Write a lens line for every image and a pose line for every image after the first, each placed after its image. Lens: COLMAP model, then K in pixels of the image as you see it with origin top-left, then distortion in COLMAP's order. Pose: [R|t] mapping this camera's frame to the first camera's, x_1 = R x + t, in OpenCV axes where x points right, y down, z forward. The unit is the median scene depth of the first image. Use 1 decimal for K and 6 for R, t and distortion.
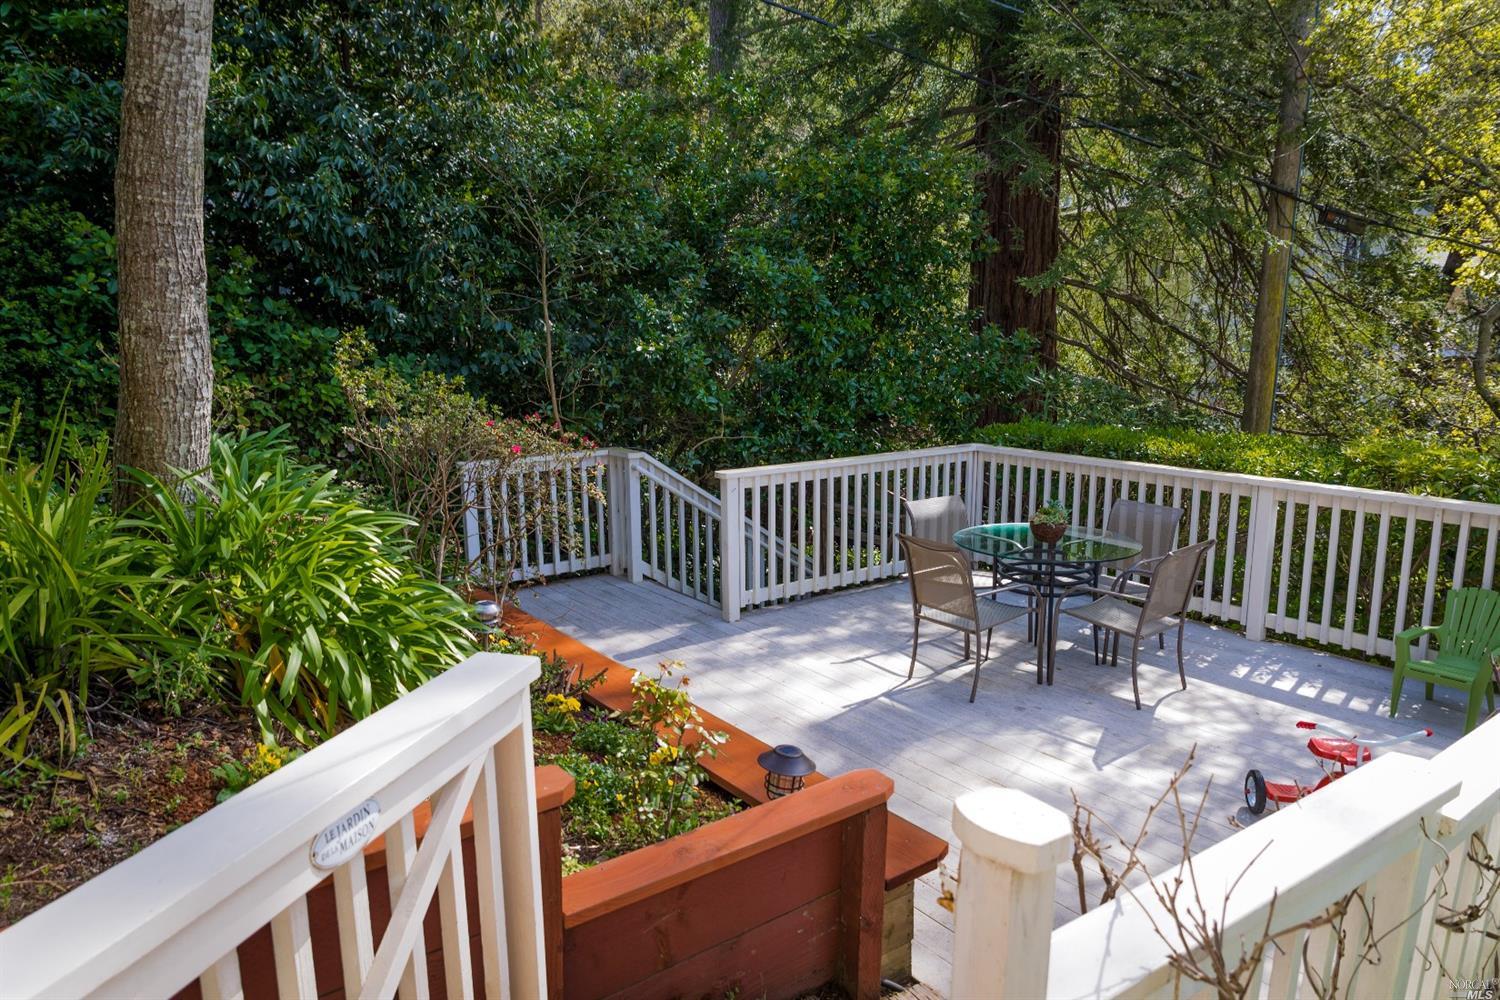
lens RADIAL K [[997.6, 0, 746.1], [0, 997.6, 504.4], [0, 0, 1]] dist [-0.024375, -0.001950]
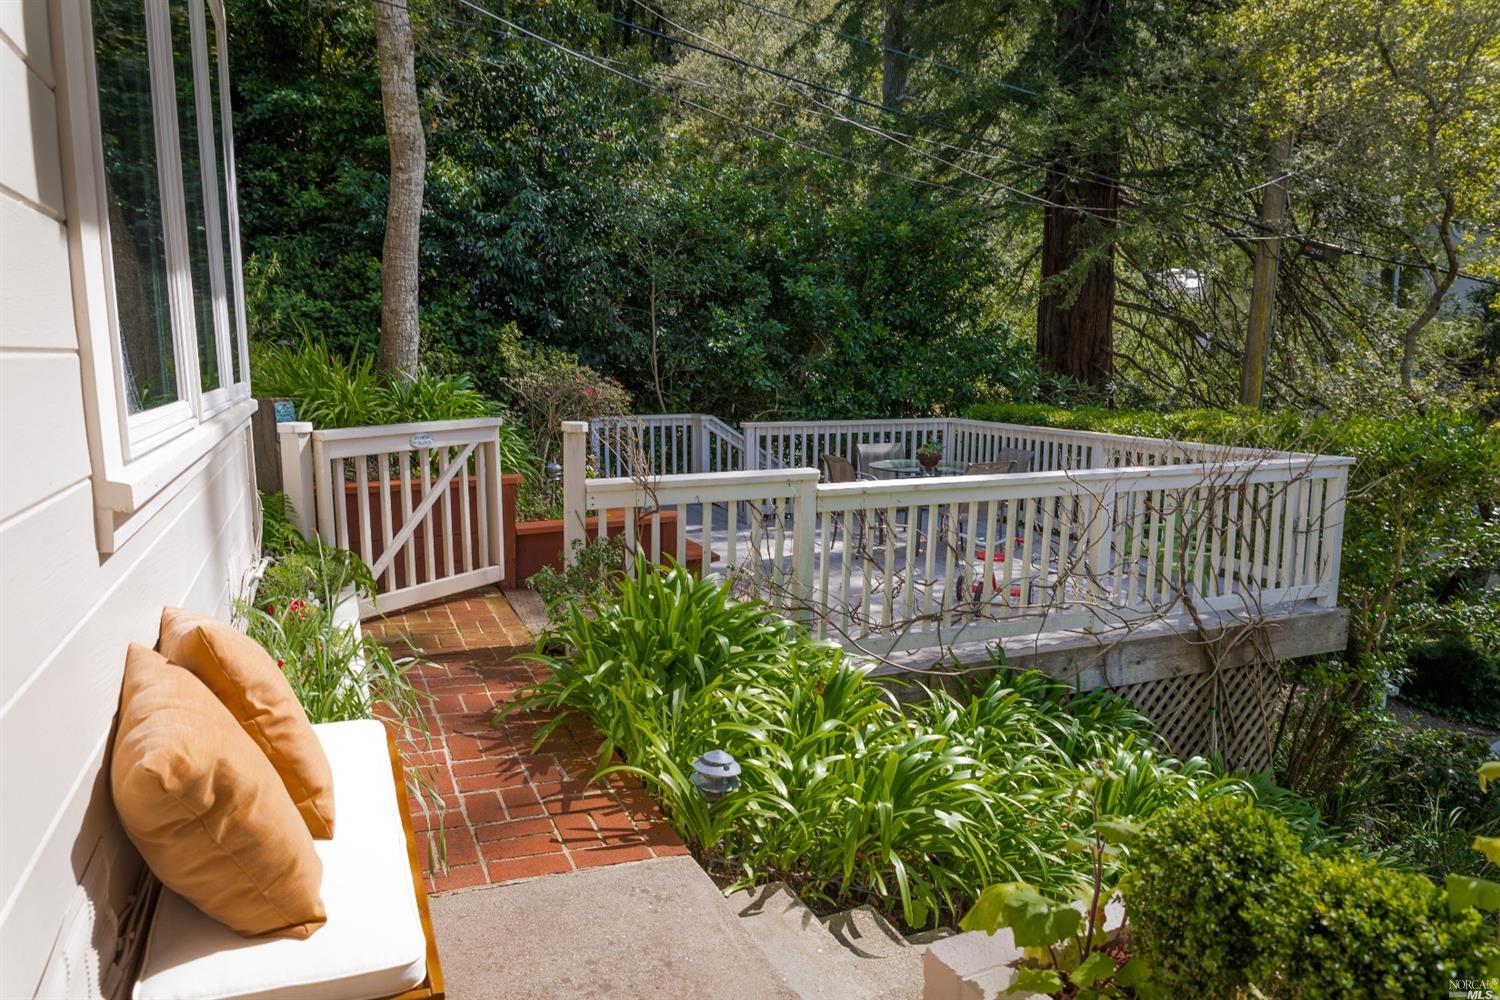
lens RADIAL K [[997.6, 0, 751.6], [0, 997.6, 503.5], [0, 0, 1]] dist [-0.024375, -0.001950]
pose [[0.974145, 0.044376, -0.221522, 0.342021], [-0.051025, 0.998400, -0.024377, 0.131741], [0.220086, 0.035050, 0.974851, -0.495618]]
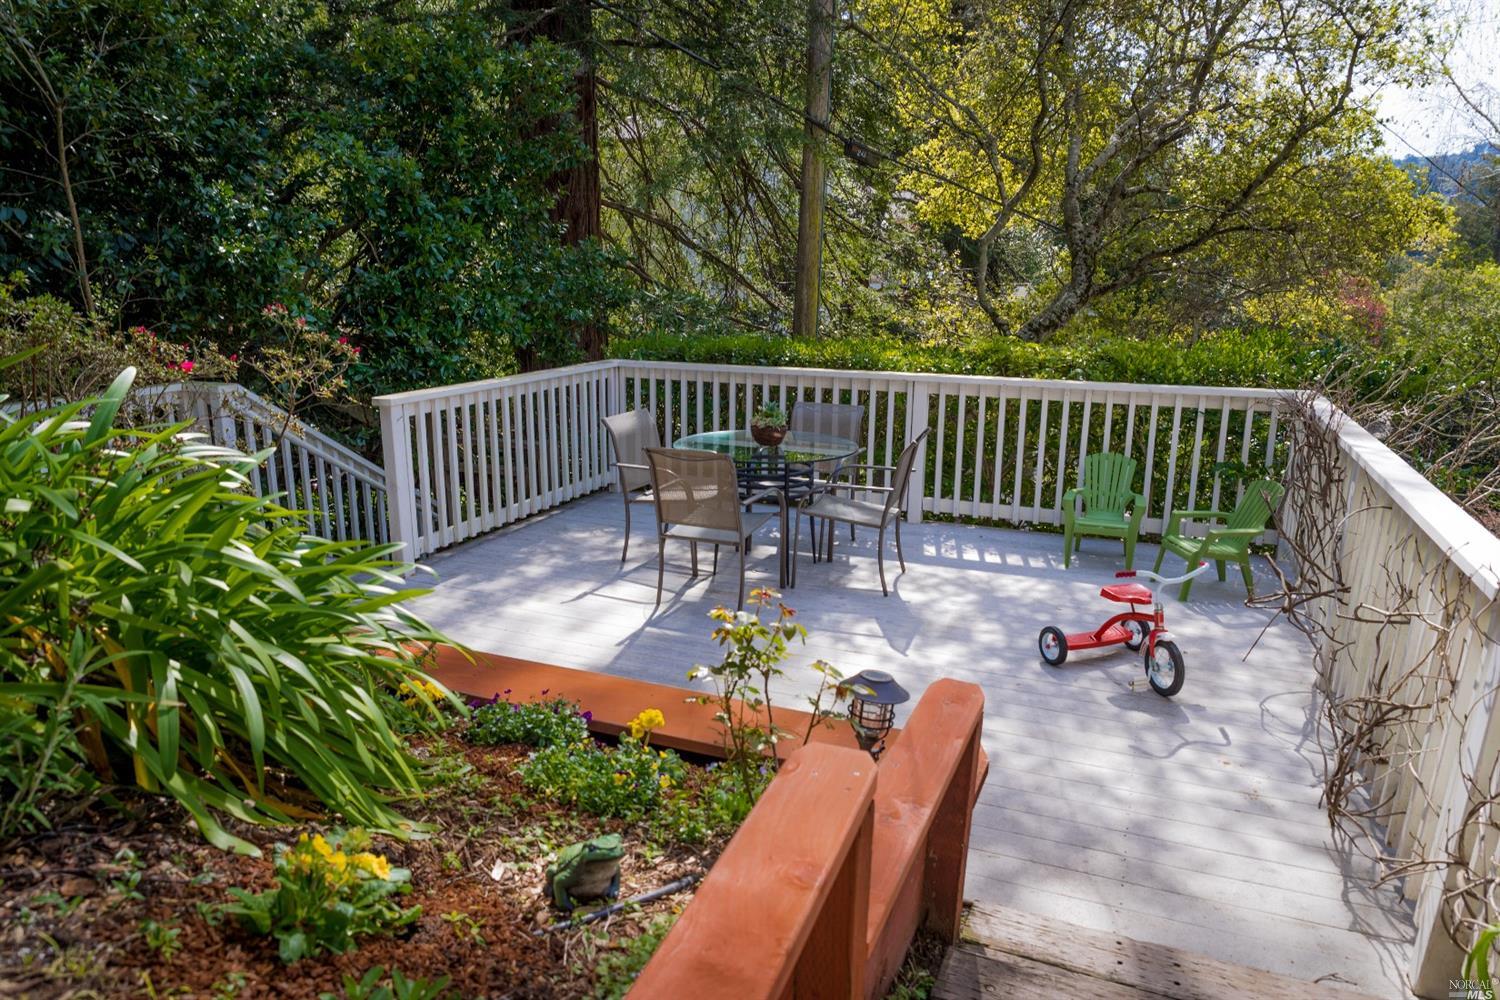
lens RADIAL K [[997.6, 0, 743.0], [0, 997.6, 498.0], [0, 0, 1]] dist [-0.024375, -0.001950]
pose [[0.858982, -0.104253, 0.501280, -0.192225], [0.078643, 0.994297, 0.072027, 0.014896], [-0.505930, -0.022448, 0.862282, 0.145955]]
